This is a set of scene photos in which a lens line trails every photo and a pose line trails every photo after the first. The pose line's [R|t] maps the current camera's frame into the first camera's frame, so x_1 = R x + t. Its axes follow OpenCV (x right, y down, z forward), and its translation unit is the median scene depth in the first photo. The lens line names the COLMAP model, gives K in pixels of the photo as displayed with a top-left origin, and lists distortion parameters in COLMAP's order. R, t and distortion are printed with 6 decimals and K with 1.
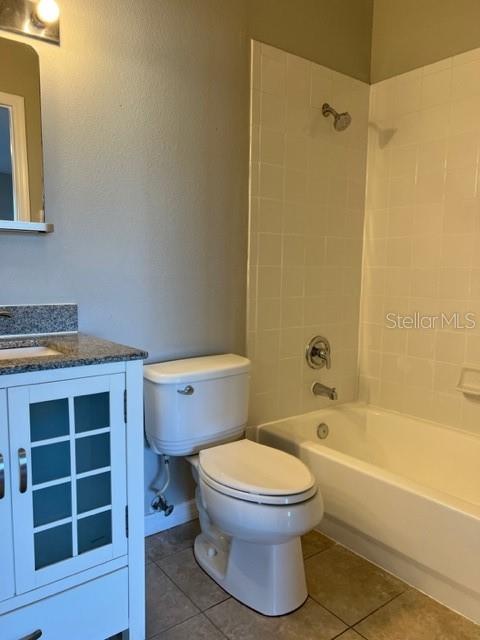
lens RADIAL K [[480.9, 0, 240.0], [0, 480.9, 320.0], [0, 0, 1]] dist [0.068082, -0.082467]
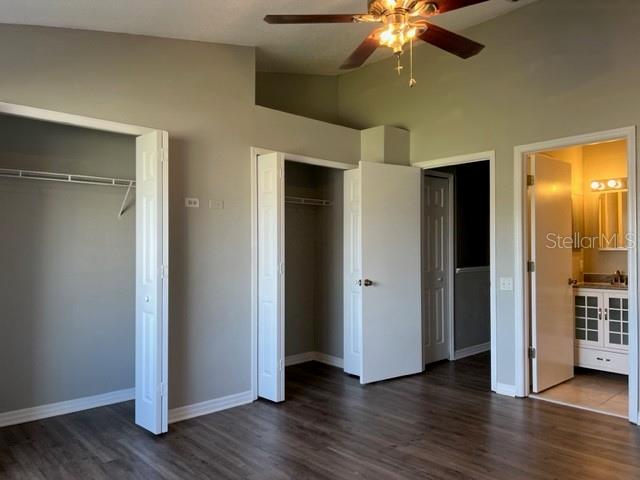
lens RADIAL K [[480.9, 0, 318.9], [0, 480.9, 243.1], [0, 0, 1]] dist [0.068082, -0.082467]
pose [[0.076776, -0.024234, -0.996754, 1.771341], [-0.100129, 0.994463, -0.031891, 0.051511], [0.992008, 0.102253, 0.073925, -0.879833]]
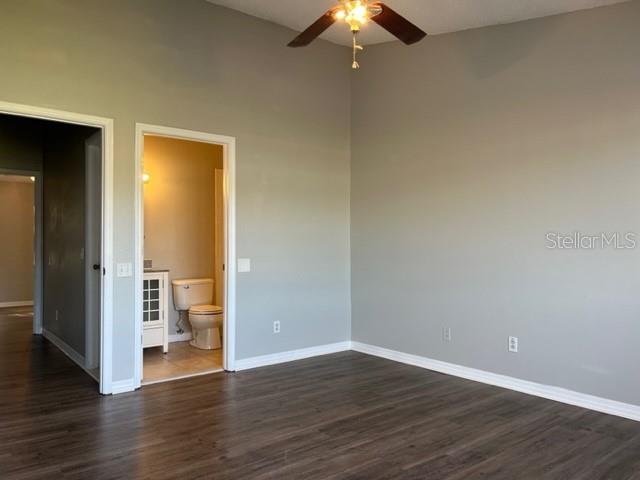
lens RADIAL K [[479.3, 0, 314.7], [0, 479.3, 240.6], [0, 0, 1]] dist [0.073601, -0.092311]
pose [[0.999860, -0.014012, -0.009168, 0.613954], [0.012821, 0.992798, -0.119110, 0.189365], [0.010771, 0.118976, 0.992839, -1.728093]]
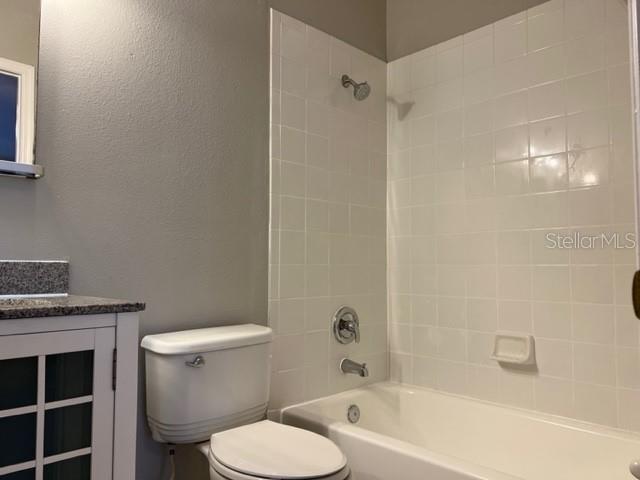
lens RADIAL K [[479.3, 0, 314.7], [0, 479.3, 240.6], [0, 0, 1]] dist [0.073601, -0.092311]
pose [[0.994753, -0.004787, 0.102195, 0.009392], [0.021071, 0.987075, -0.158867, 0.062246], [-0.100114, 0.160187, 0.981997, 0.080160]]
